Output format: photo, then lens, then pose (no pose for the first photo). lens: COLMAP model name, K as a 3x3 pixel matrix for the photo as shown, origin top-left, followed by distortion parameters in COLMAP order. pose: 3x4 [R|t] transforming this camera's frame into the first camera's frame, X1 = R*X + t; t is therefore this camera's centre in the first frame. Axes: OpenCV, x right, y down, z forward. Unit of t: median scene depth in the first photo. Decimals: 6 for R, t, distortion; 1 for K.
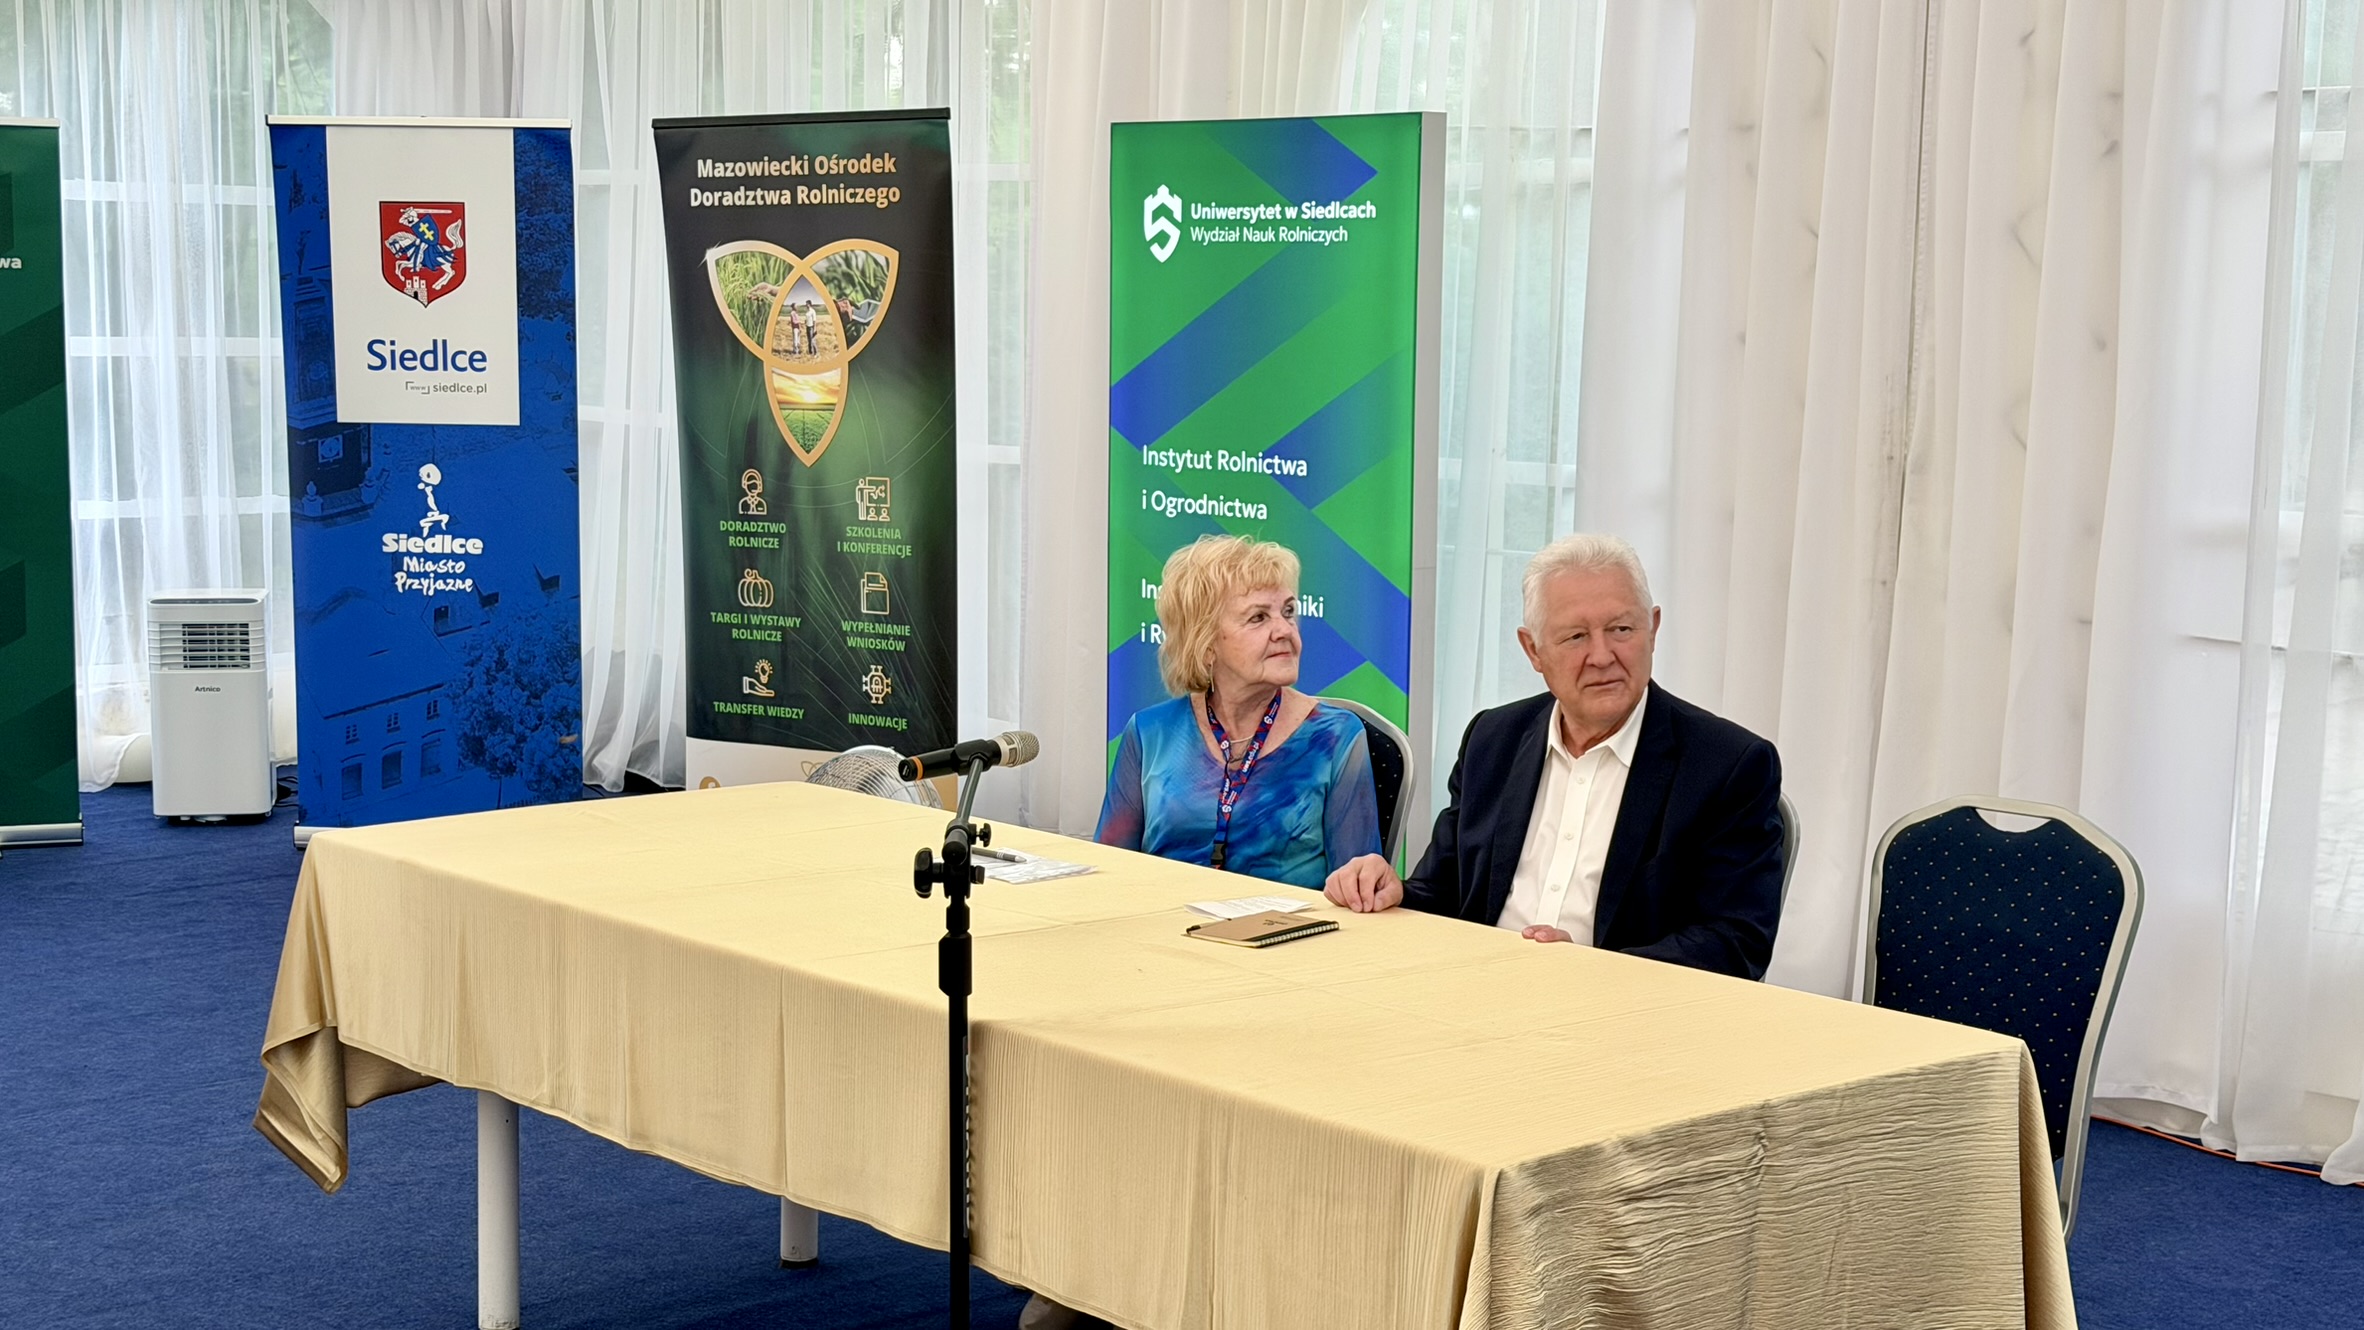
lens RADIAL K [[3289.4, 0, 1301.7], [0, 3289.4, 668.2], [0, 0, 1]] dist [0.101117, 0.000000]
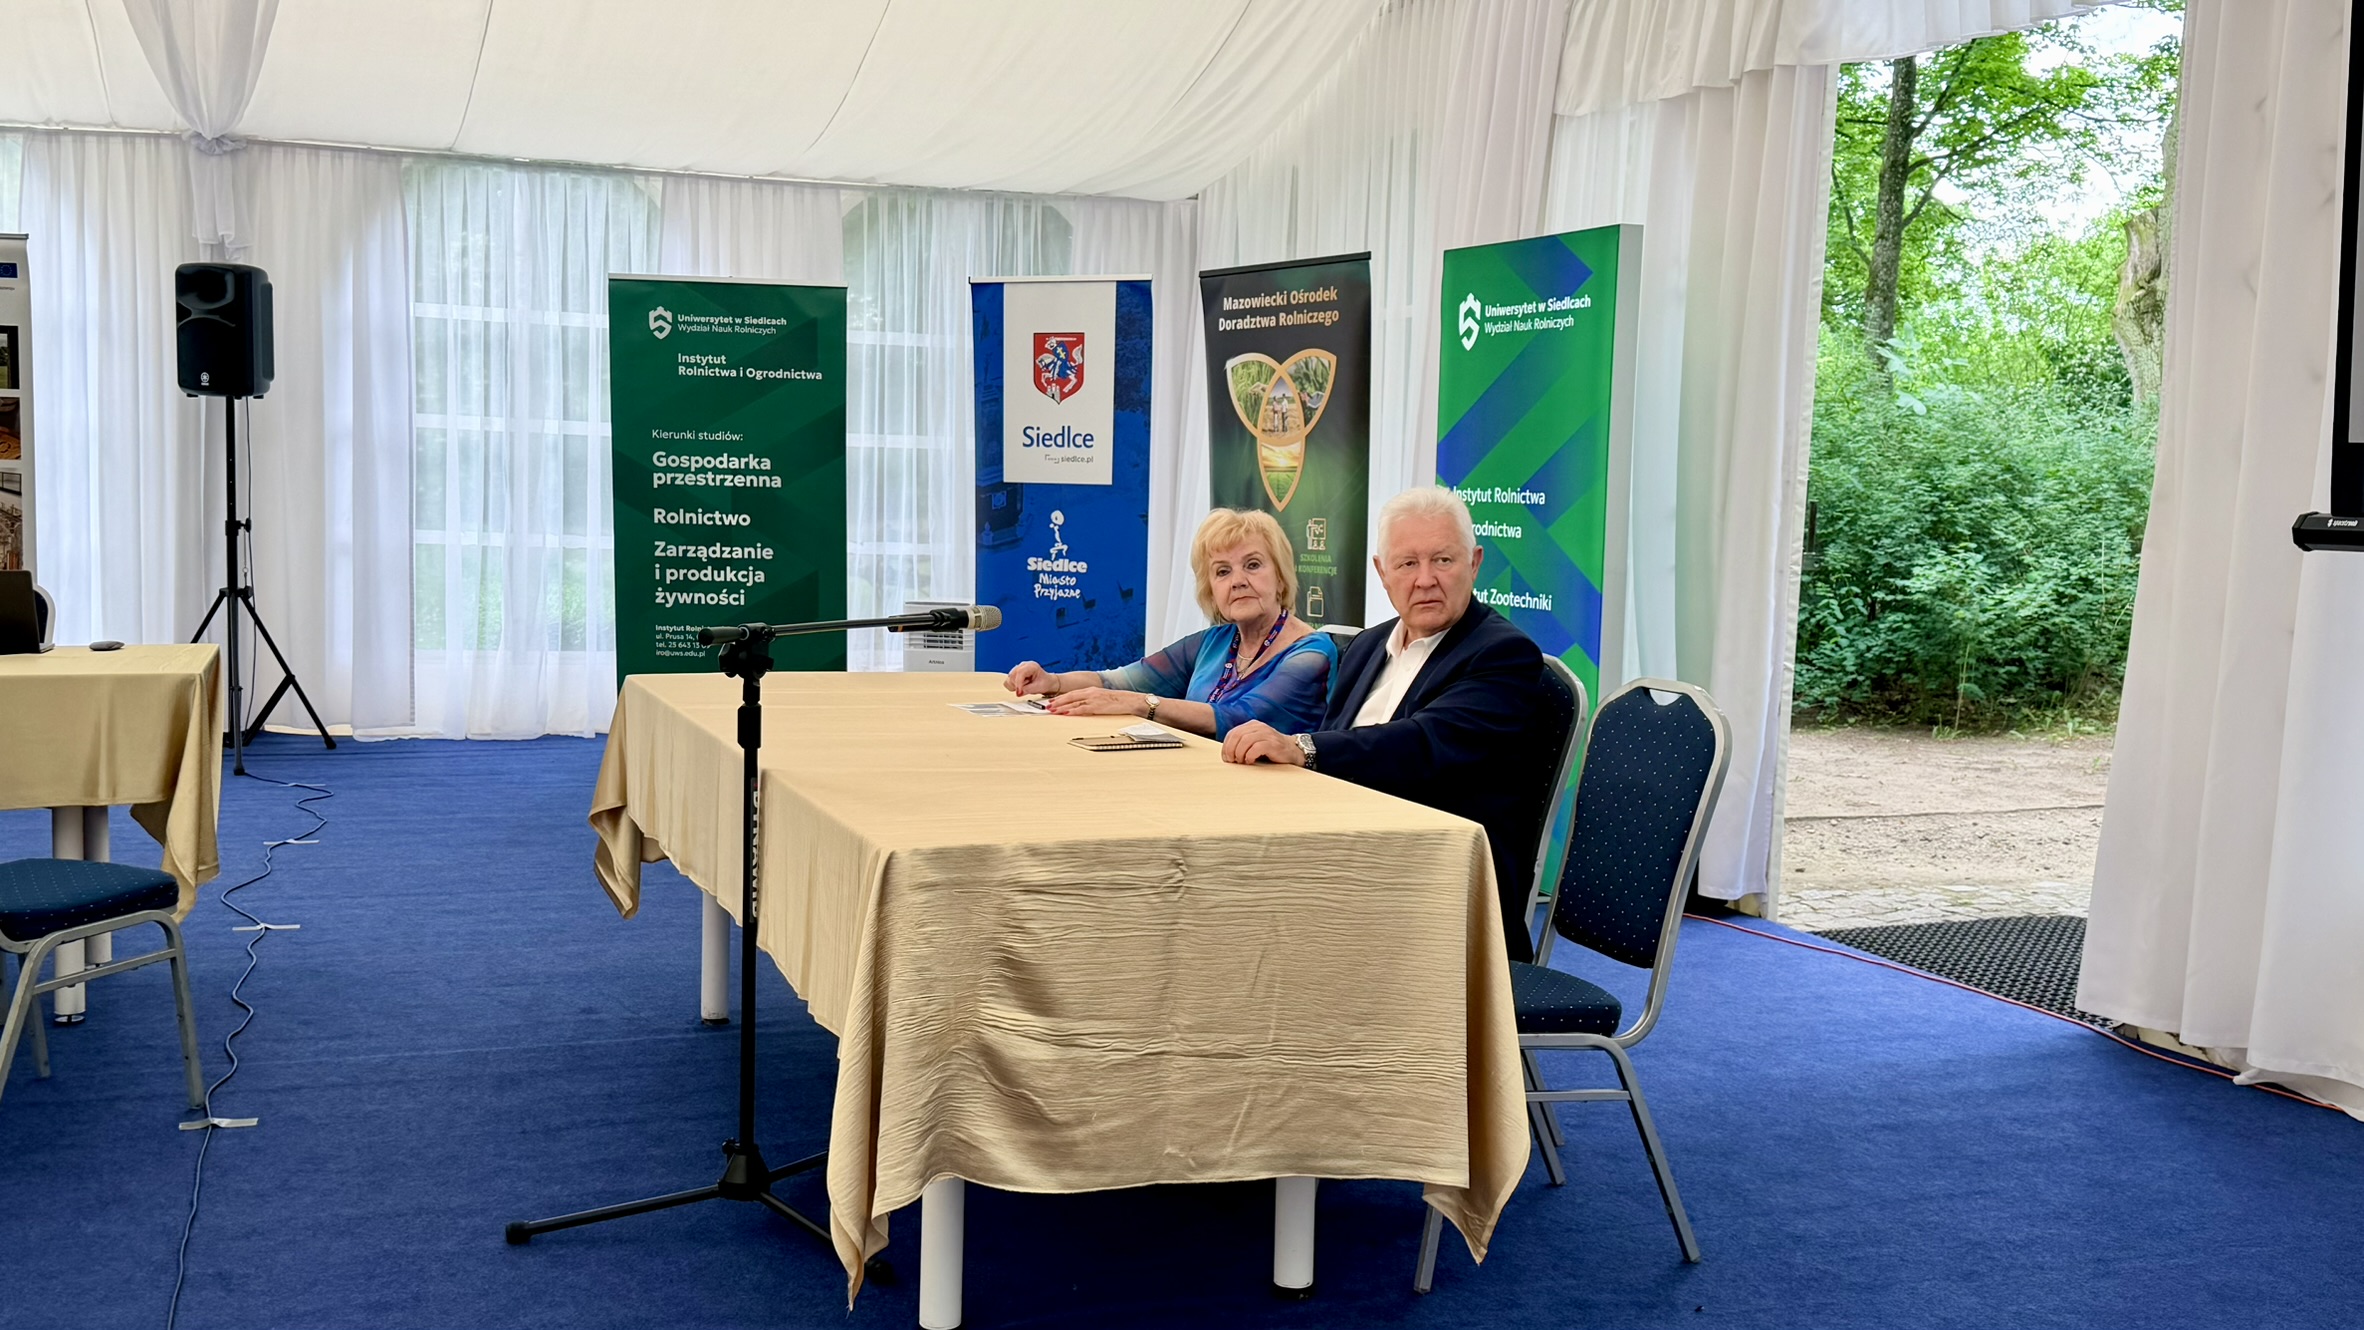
lens RADIAL K [[2354.5, 0, 1178.2], [0, 2354.5, 664.8], [0, 0, 1]] dist [0.059790, 0.000000]
pose [[0.936881, 0.040102, -0.347341, 0.165972], [-0.051602, 0.998381, -0.023918, 0.031269], [0.345820, 0.040332, 0.937434, 0.046820]]
